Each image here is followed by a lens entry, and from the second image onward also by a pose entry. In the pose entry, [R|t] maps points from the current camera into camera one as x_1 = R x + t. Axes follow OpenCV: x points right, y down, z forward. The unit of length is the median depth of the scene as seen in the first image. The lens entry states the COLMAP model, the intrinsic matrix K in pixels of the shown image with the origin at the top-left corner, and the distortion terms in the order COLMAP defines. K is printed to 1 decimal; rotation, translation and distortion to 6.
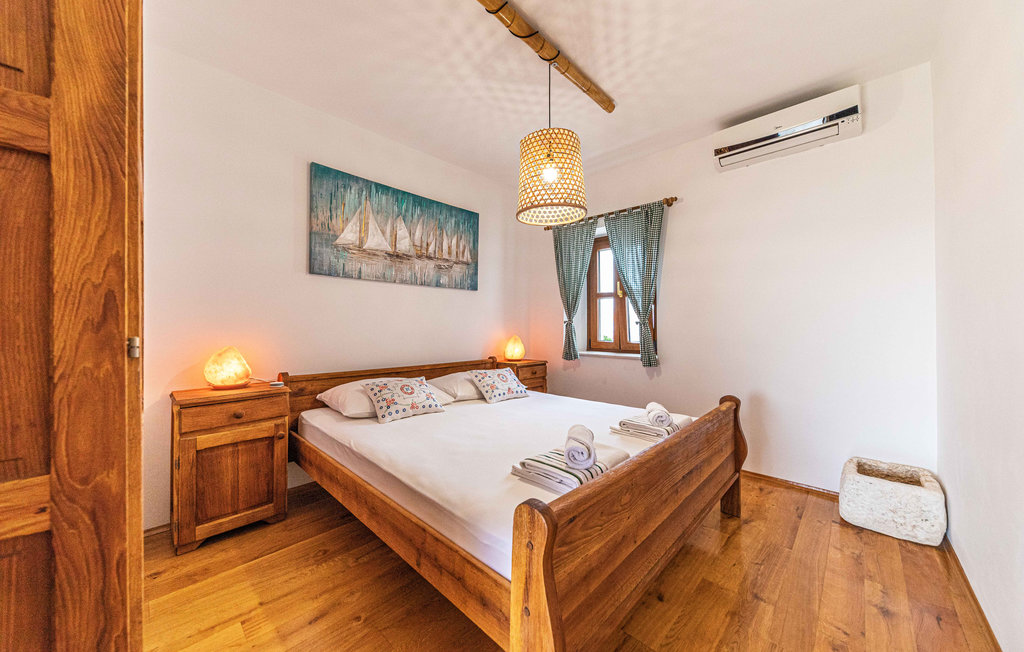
lens RADIAL K [[363.6, 0, 504.8], [0, 363.6, 324.2], [0, 0, 1]] dist [0.003444, -0.002057]
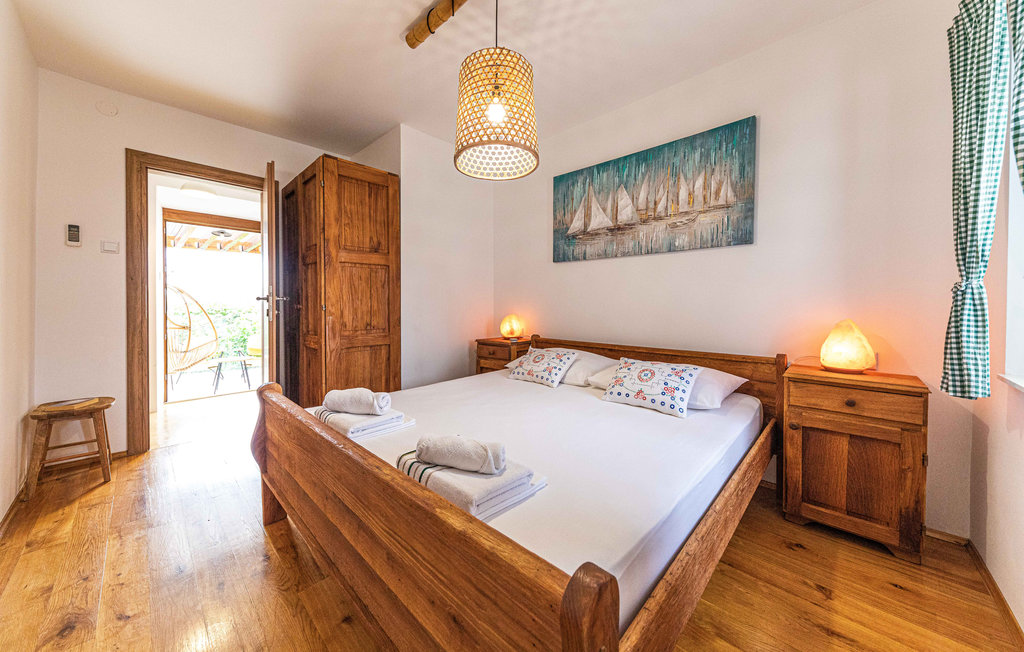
lens RADIAL K [[363.6, 0, 502.8], [0, 363.6, 306.5], [0, 0, 1]] dist [0.003444, -0.002057]
pose [[-0.025591, -0.005922, -0.999655, 0.638225], [-0.006932, 0.999959, -0.005746, 0.023191], [0.999648, 0.006782, -0.025631, 0.699147]]
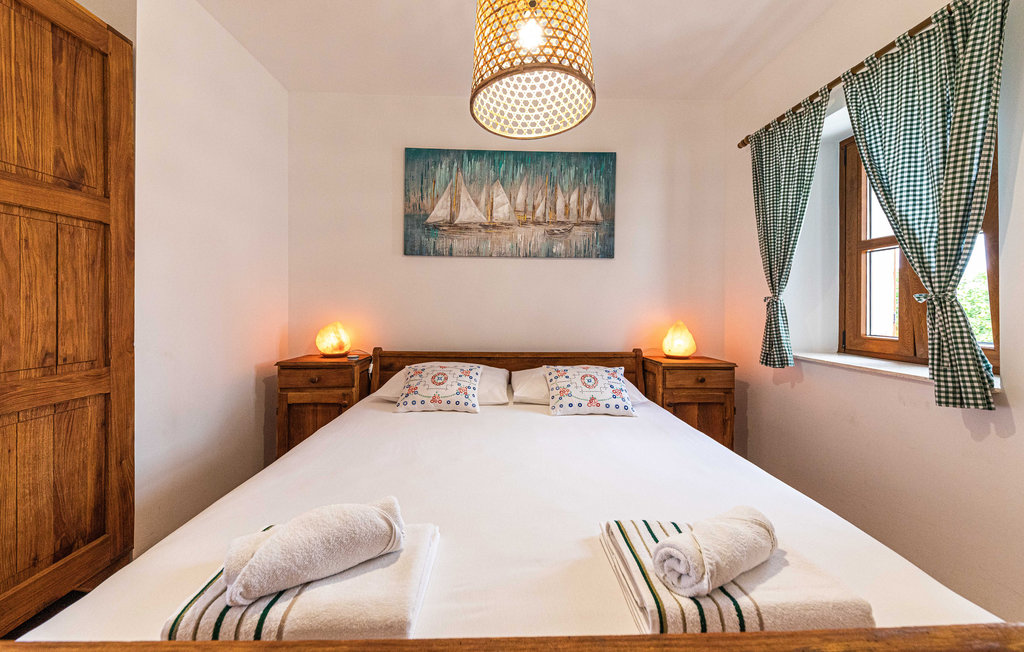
lens RADIAL K [[363.6, 0, 512.3], [0, 363.6, 306.3], [0, 0, 1]] dist [0.003444, -0.002057]
pose [[0.711085, -0.007594, -0.703066, 0.342788], [-0.002388, 0.999910, -0.013216, 0.017480], [0.703102, 0.011076, 0.711002, 0.392539]]
